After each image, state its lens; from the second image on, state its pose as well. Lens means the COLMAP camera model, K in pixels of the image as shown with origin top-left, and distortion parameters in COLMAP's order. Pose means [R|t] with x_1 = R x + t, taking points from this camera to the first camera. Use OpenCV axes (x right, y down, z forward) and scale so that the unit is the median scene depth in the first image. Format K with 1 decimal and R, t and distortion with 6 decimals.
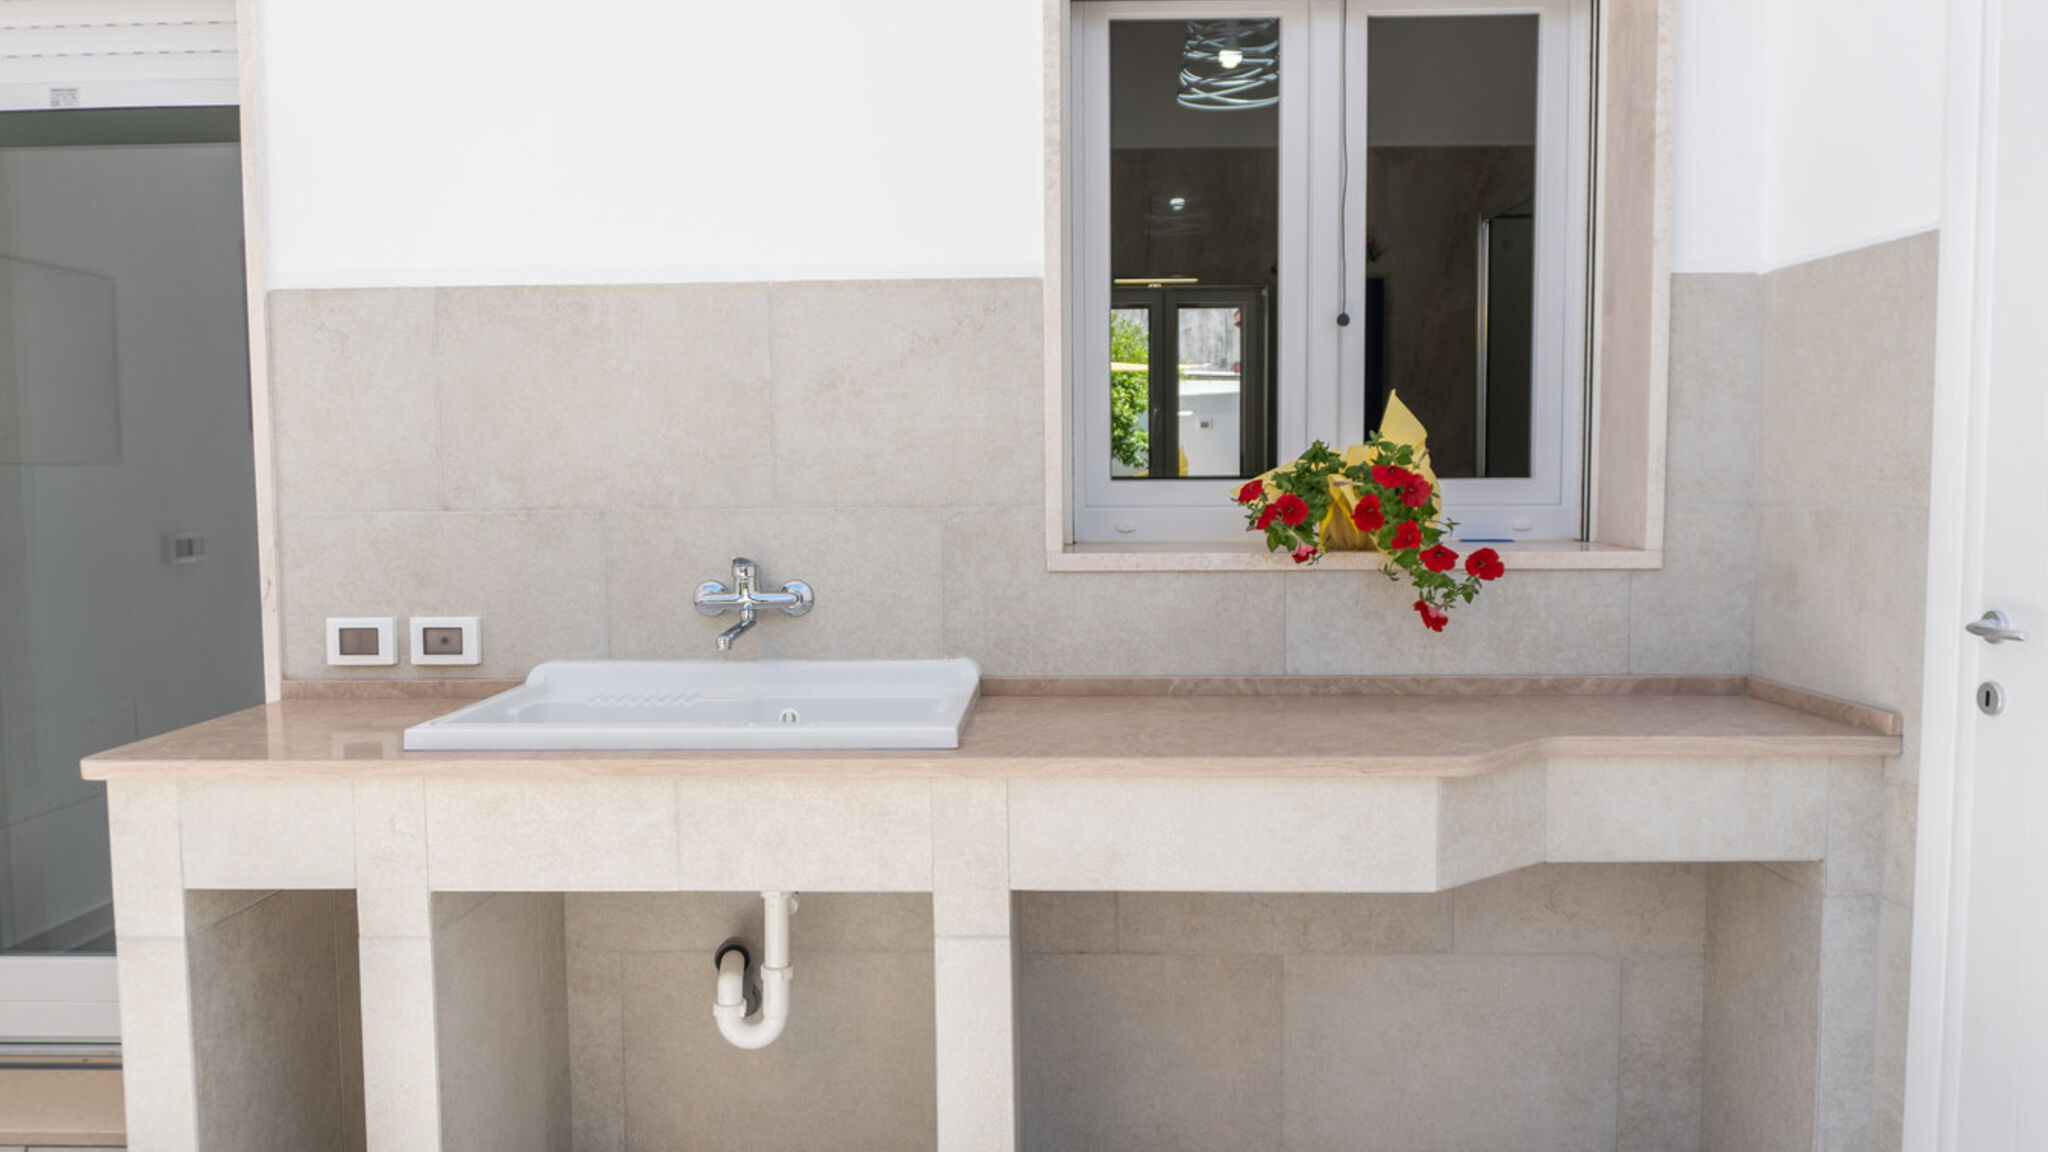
lens RADIAL K [[1411.1, 0, 1024.0], [0, 1411.1, 576.0], [0, 0, 1]] dist [-0.015329, -0.004882]
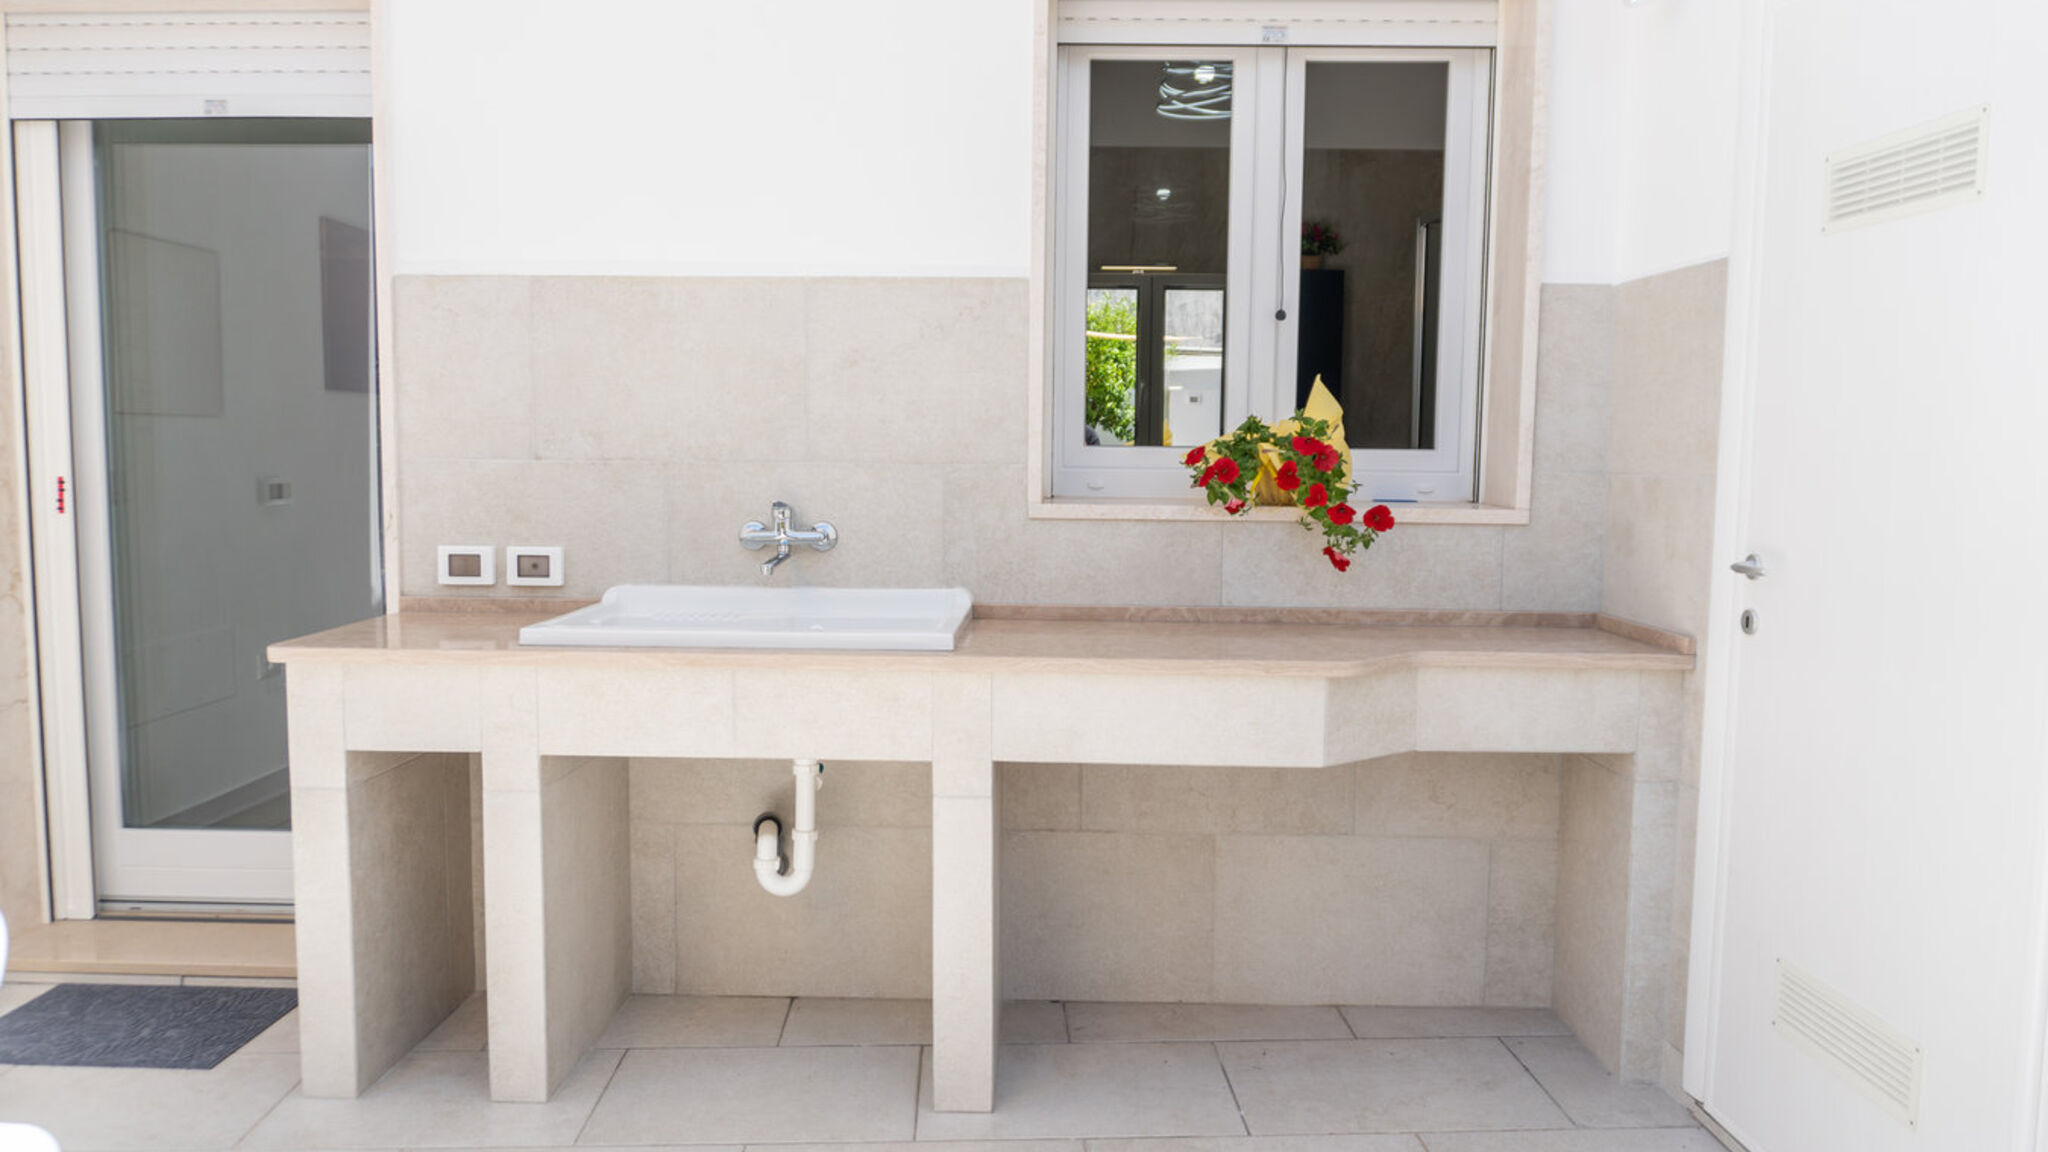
lens RADIAL K [[1413.8, 0, 1024.0], [0, 1413.8, 576.0], [0, 0, 1]] dist [-0.002418, -0.000602]
pose [[0.999837, 0.017730, 0.003477, 0.009056], [-0.017795, 0.999651, 0.019521, 0.023349], [-0.003130, -0.019579, 0.999803, -0.231710]]
